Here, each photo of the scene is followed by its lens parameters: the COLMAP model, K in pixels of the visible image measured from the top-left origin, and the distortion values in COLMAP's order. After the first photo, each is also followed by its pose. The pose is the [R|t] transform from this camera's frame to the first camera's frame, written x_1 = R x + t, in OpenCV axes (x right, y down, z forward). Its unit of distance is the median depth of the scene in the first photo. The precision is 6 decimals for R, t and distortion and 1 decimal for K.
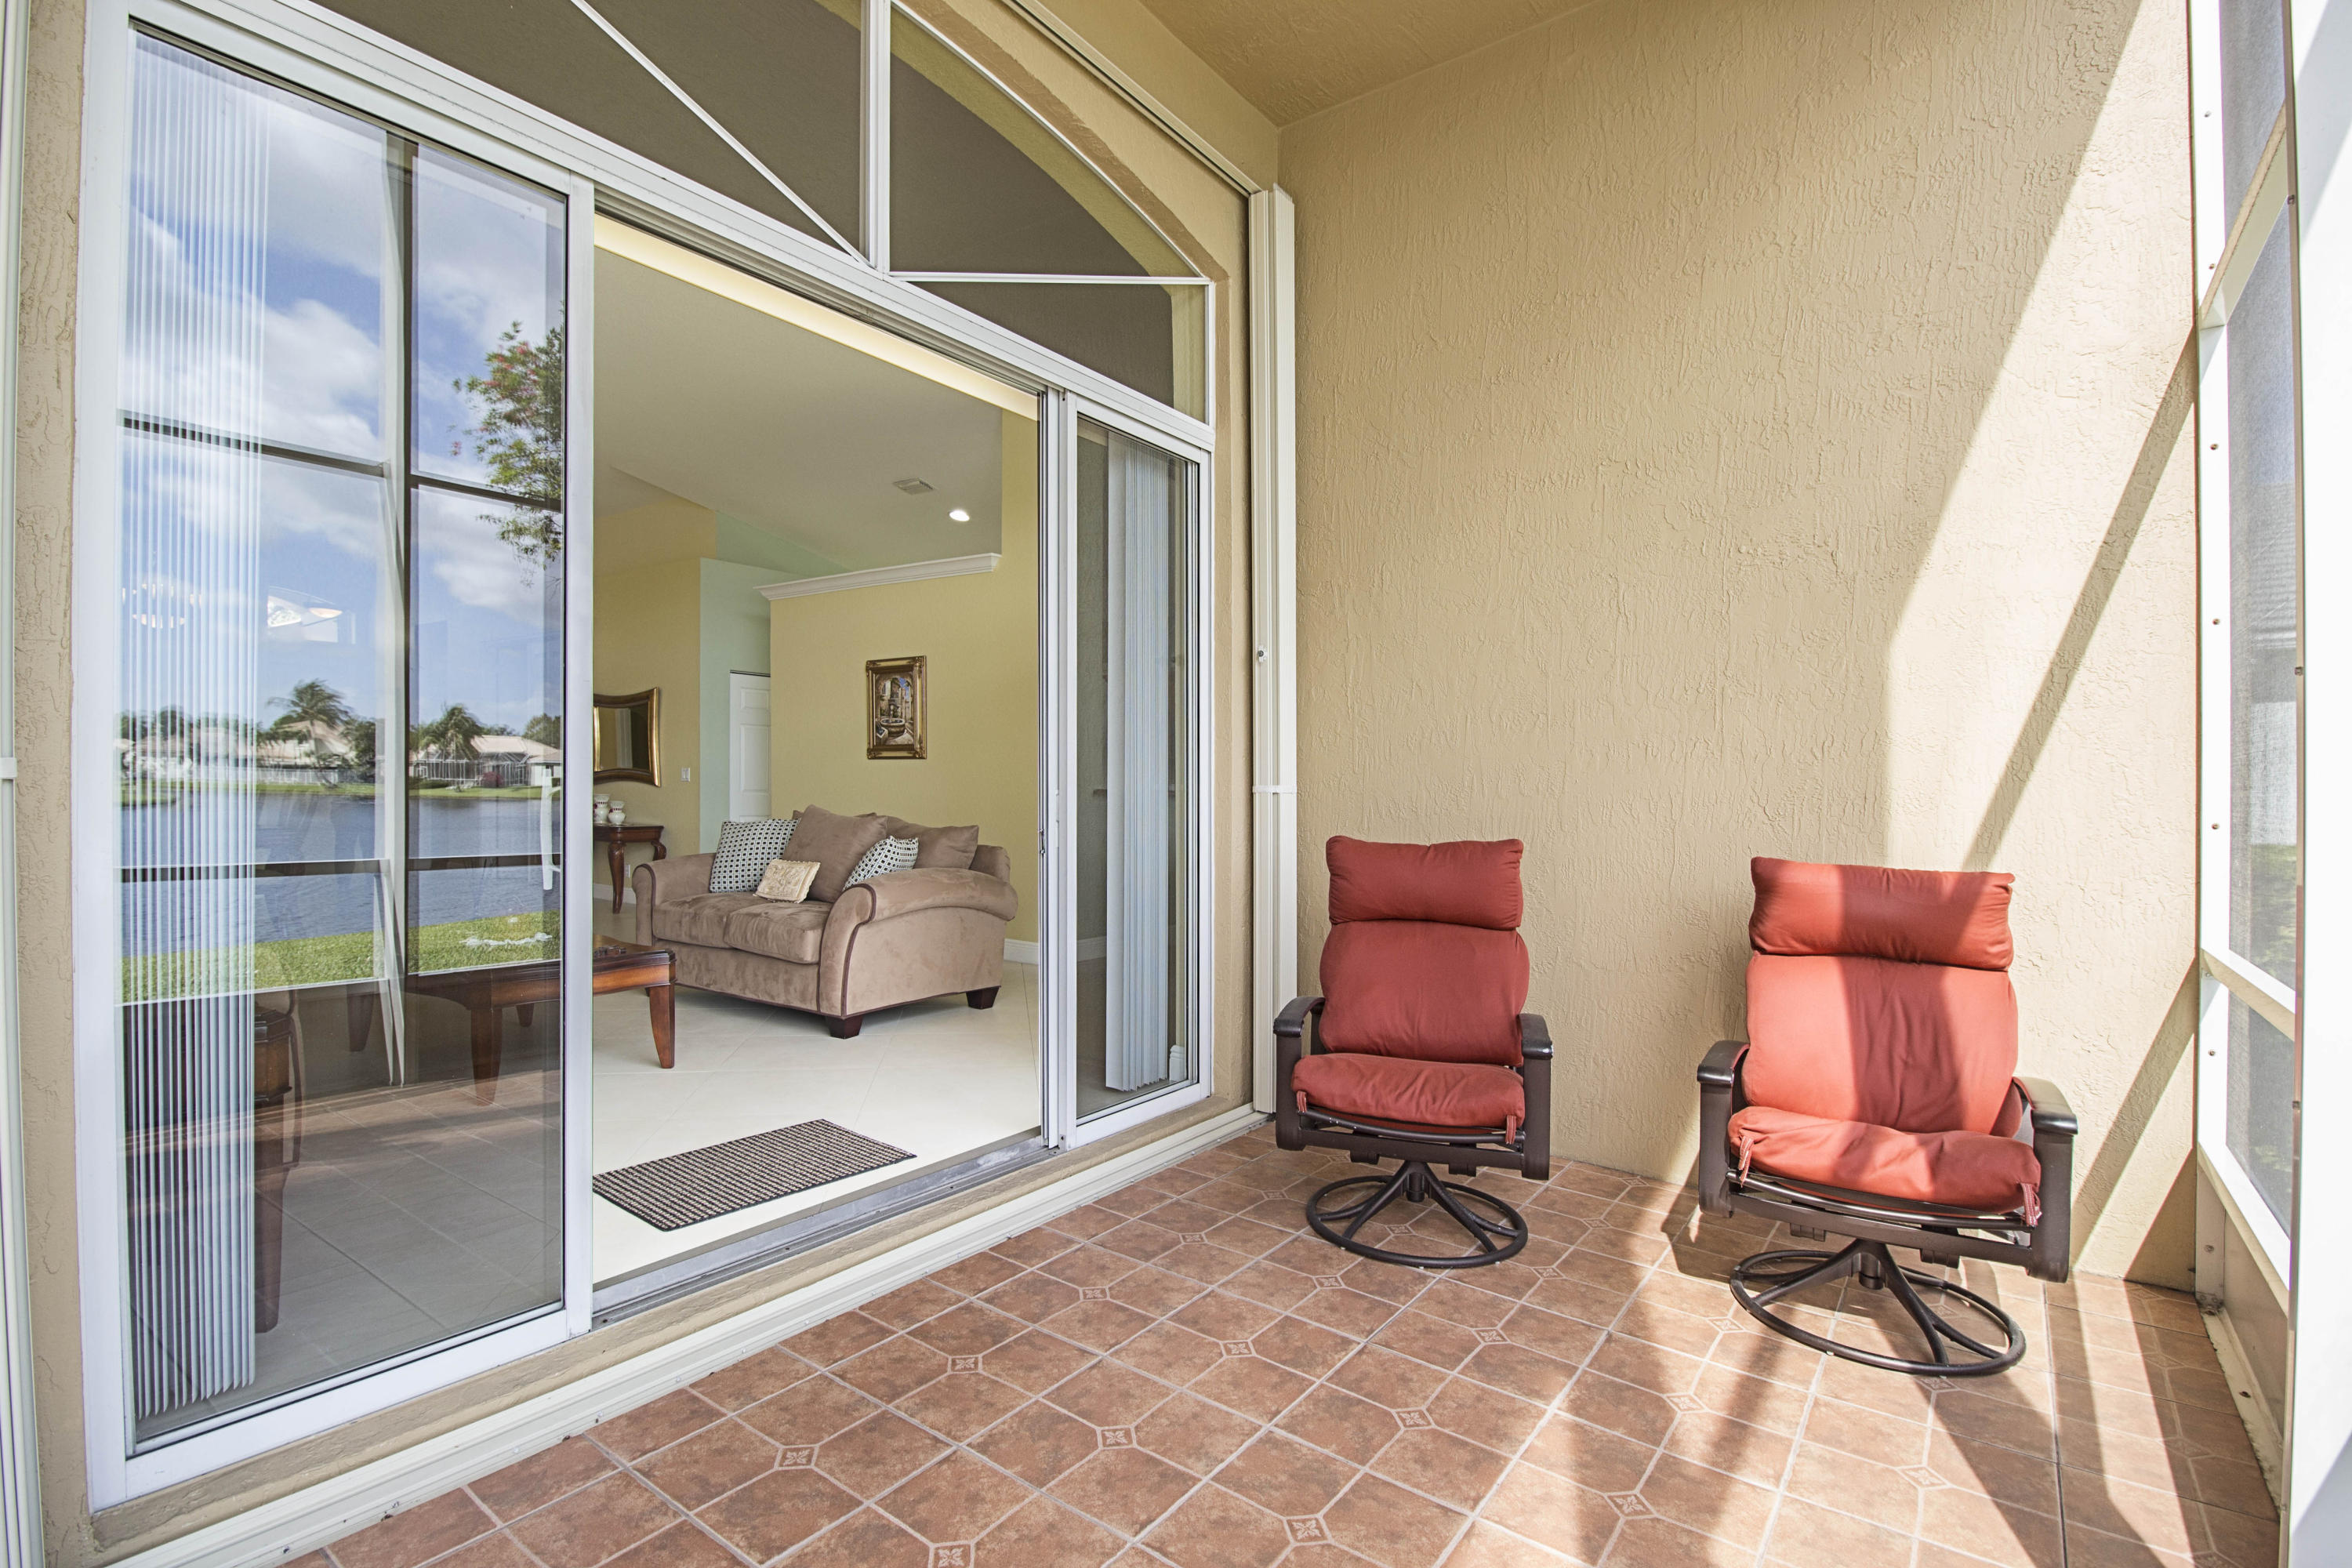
lens RADIAL K [[1091.7, 0, 1173.2], [0, 1091.7, 775.7], [0, 0, 1]] dist [-0.010794, -0.001043]
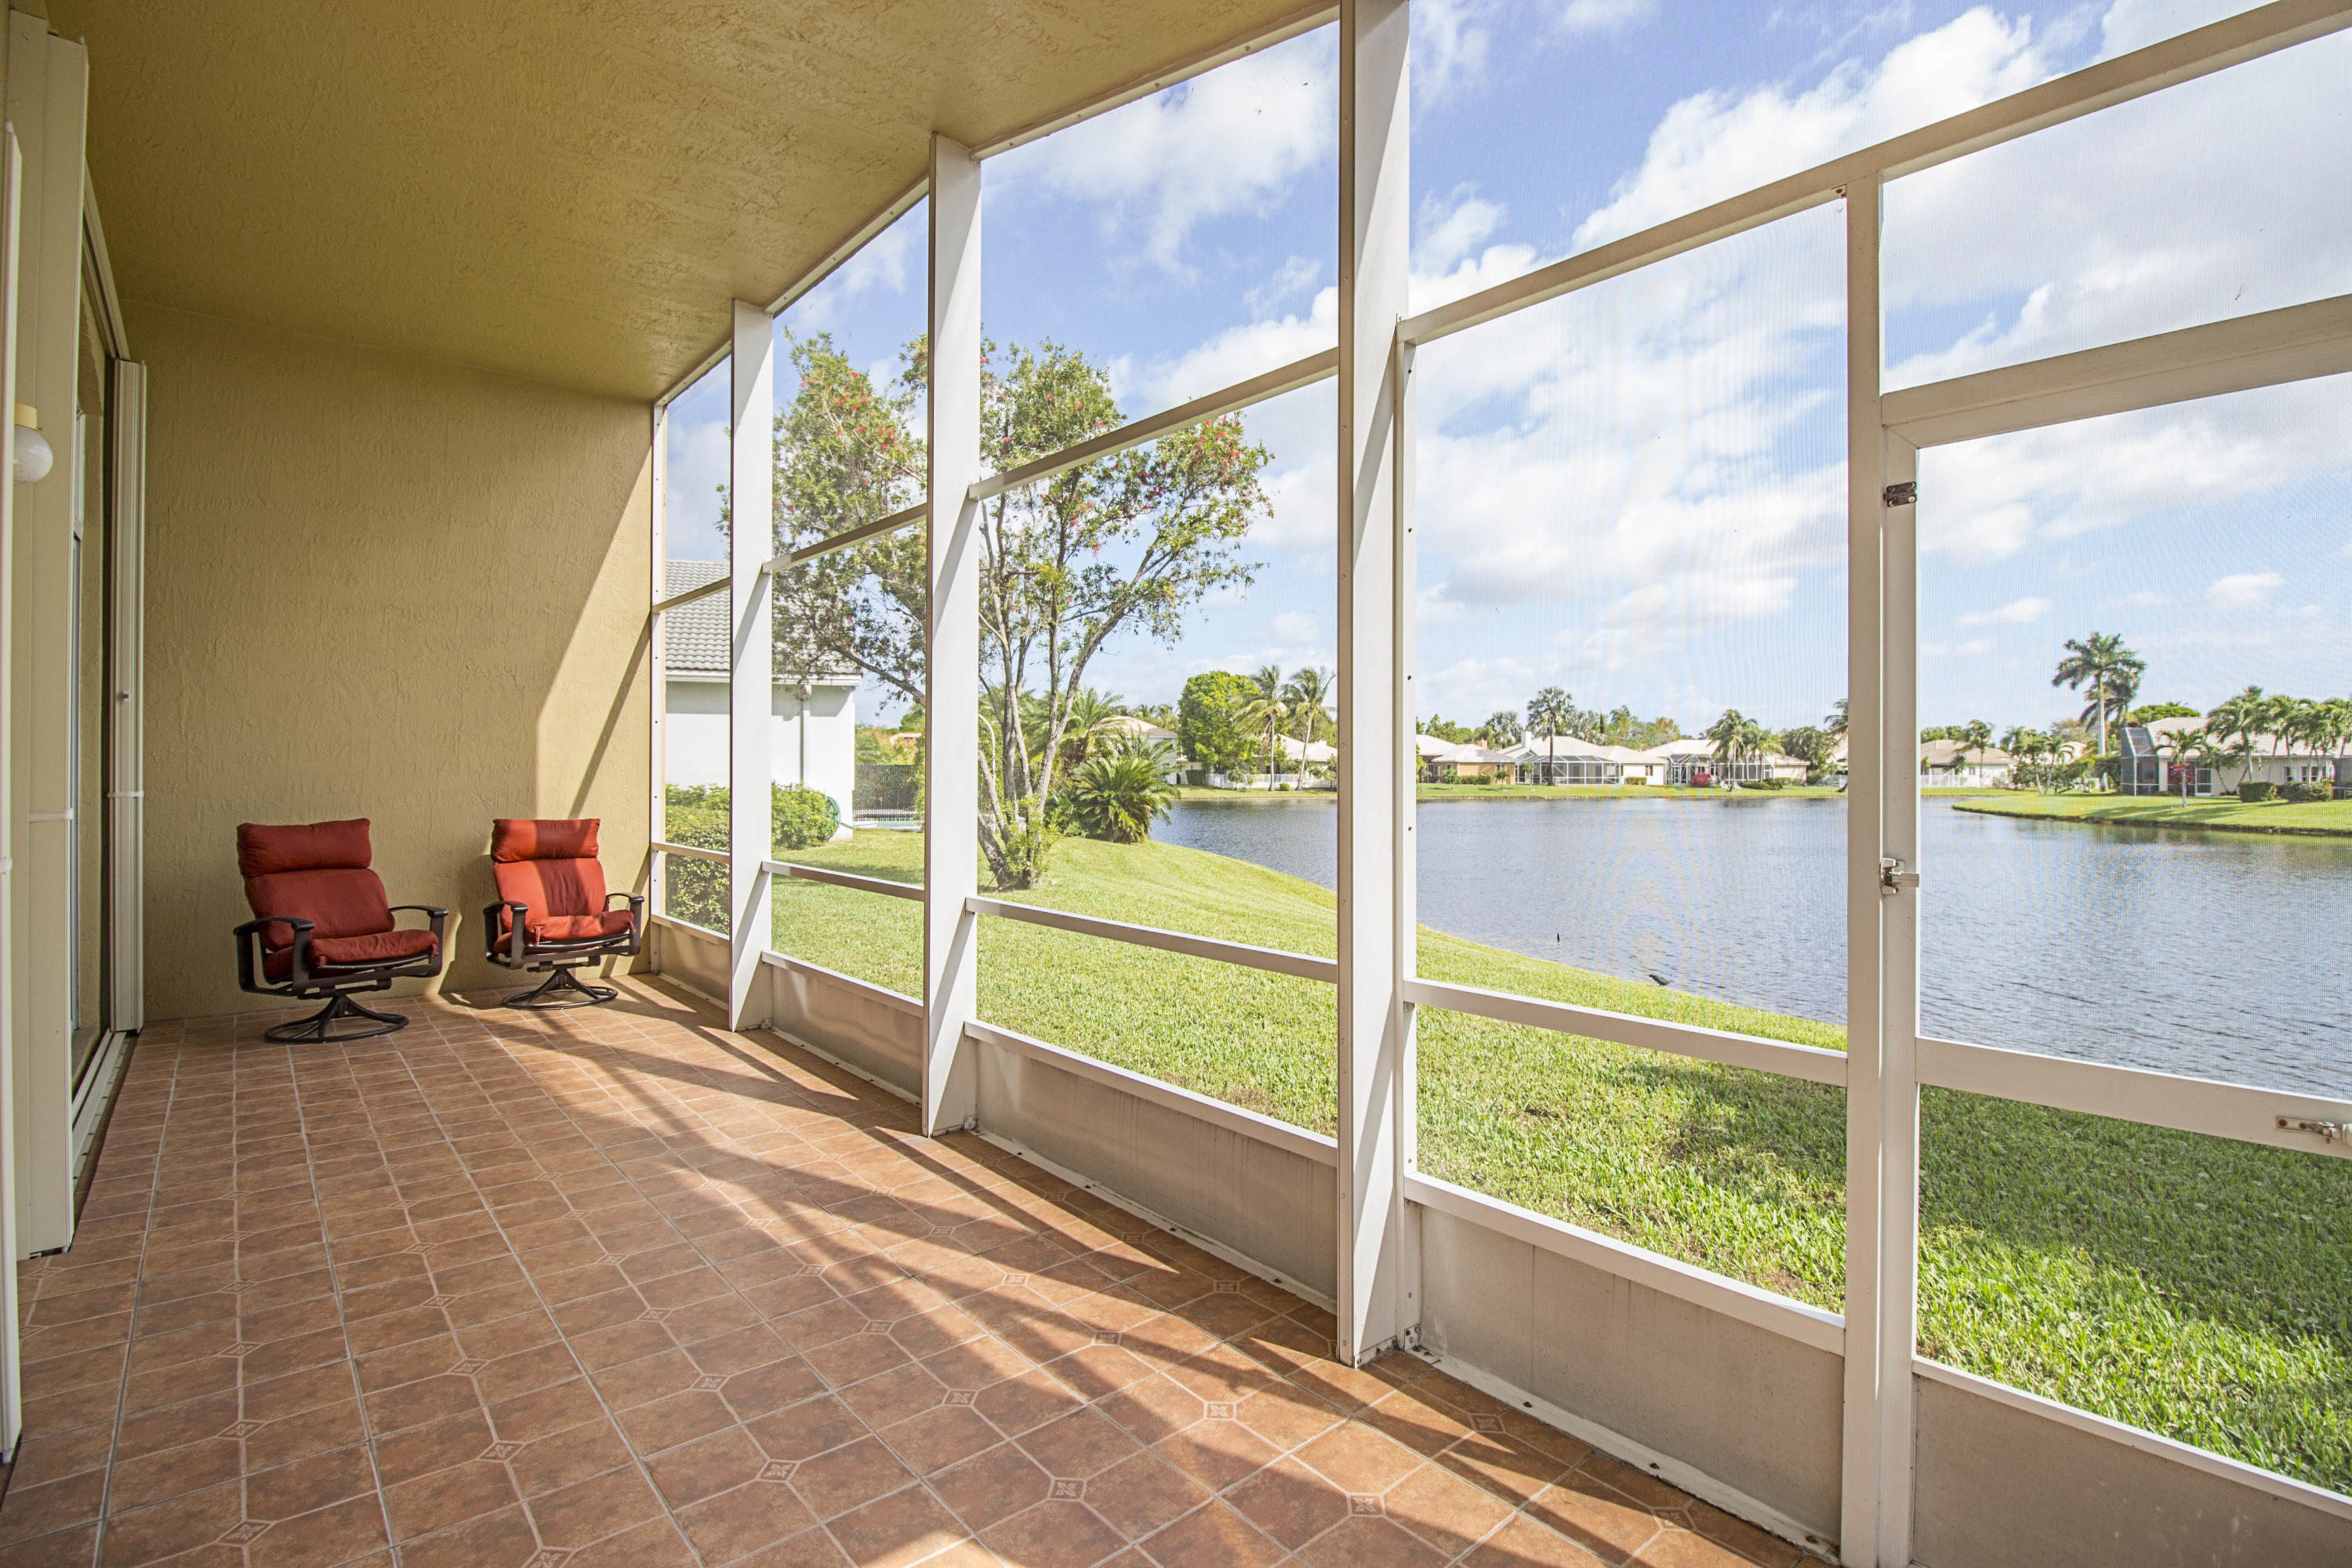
lens RADIAL K [[1091.7, 0, 1176.2], [0, 1091.7, 768.0], [0, 0, 1]] dist [-0.010794, -0.001043]
pose [[0.201467, -0.010747, 0.979436, -1.315129], [-0.001701, 0.999934, 0.011321, -0.052324], [-0.979494, -0.003947, 0.201435, -0.758067]]
